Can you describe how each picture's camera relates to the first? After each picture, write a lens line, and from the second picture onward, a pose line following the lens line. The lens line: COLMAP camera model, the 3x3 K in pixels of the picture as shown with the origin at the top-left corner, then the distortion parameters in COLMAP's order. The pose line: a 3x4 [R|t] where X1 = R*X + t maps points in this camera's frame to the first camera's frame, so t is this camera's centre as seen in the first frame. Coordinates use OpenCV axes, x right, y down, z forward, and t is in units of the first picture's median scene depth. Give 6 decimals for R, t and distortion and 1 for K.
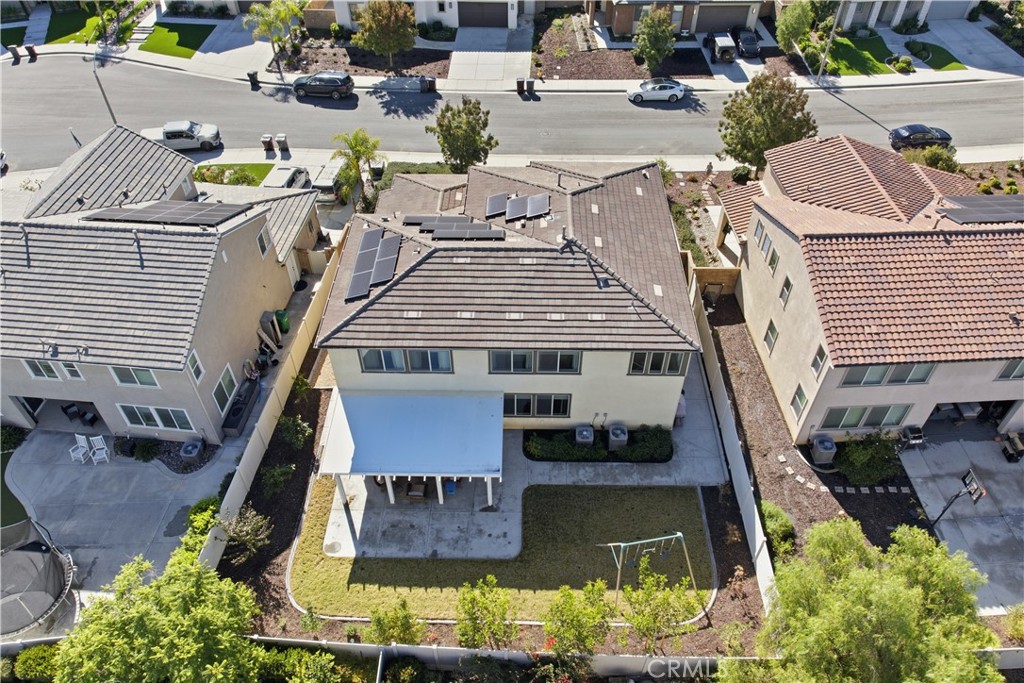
lens RADIAL K [[719.8, 0, 517.5], [0, 719.8, 344.9], [0, 0, 1]] dist [-0.041118, 0.005670]
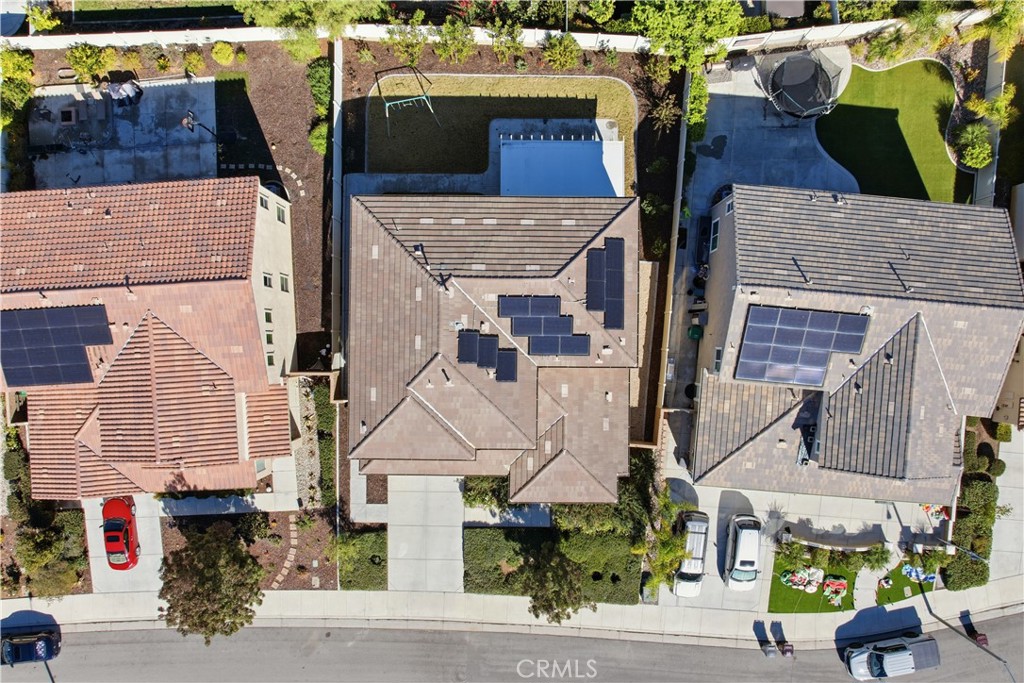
lens RADIAL K [[719.8, 0, 517.5], [0, 719.8, 344.9], [0, 0, 1]] dist [-0.041118, 0.005670]
pose [[-0.999992, 0.004078, 0.000388, -0.051989], [-0.002579, -0.700278, 0.713865, -1.084687], [0.003183, 0.713858, 0.700283, 0.242670]]
